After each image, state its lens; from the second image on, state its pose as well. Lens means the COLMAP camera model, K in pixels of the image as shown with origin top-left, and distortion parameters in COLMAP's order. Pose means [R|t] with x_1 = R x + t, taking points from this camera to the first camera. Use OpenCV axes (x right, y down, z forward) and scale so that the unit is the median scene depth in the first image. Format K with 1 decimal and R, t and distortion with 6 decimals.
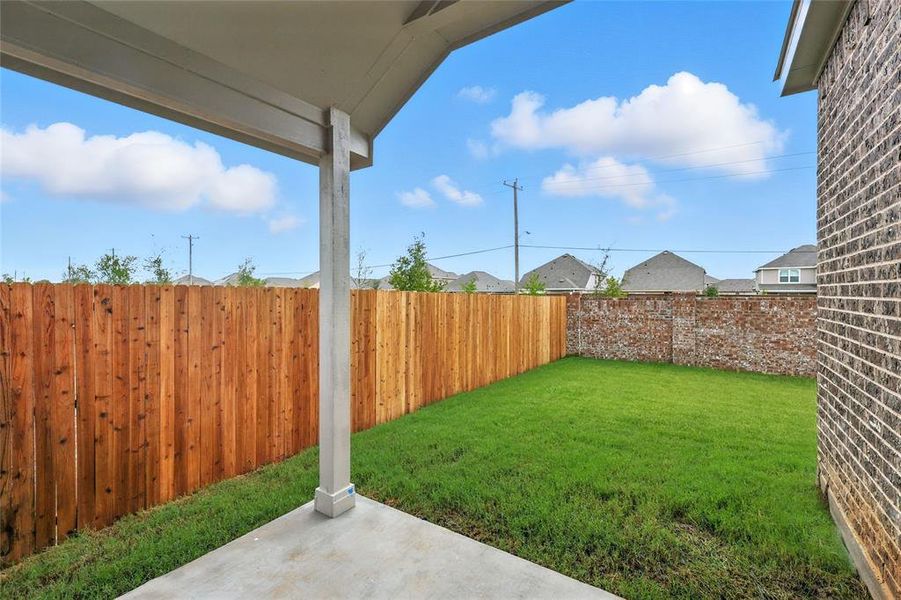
lens RADIAL K [[395.0, 0, 452.3], [0, 395.0, 294.7], [0, 0, 1]] dist [0.001816, 0.000438]
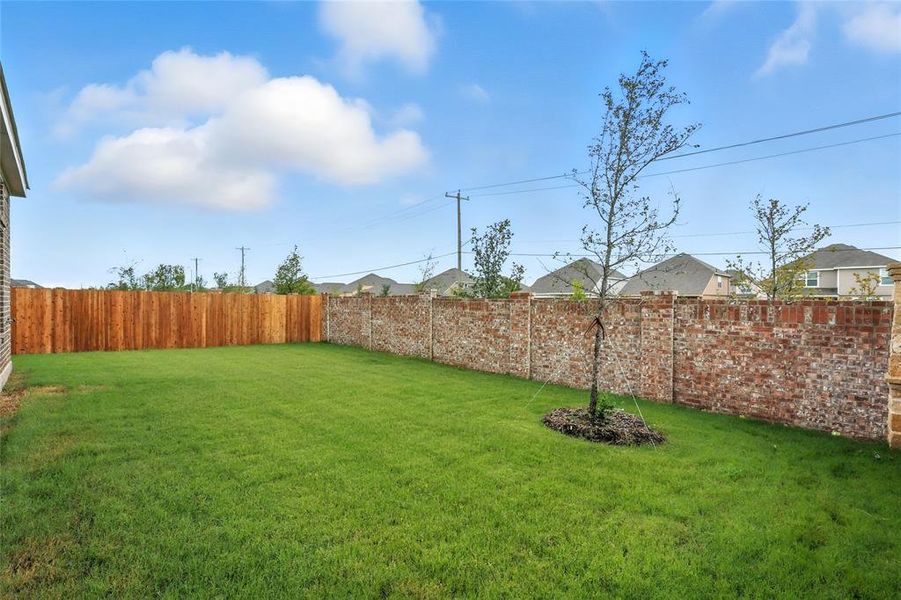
lens RADIAL K [[404.0, 0, 461.5], [0, 404.0, 300.1], [0, 0, 1]] dist [0.000514, 0.000070]
pose [[0.982043, 0.004682, -0.188597, 1.154776], [-0.004885, 0.999988, -0.000616, 0.020114], [0.188592, 0.001526, 0.982054, -0.242873]]
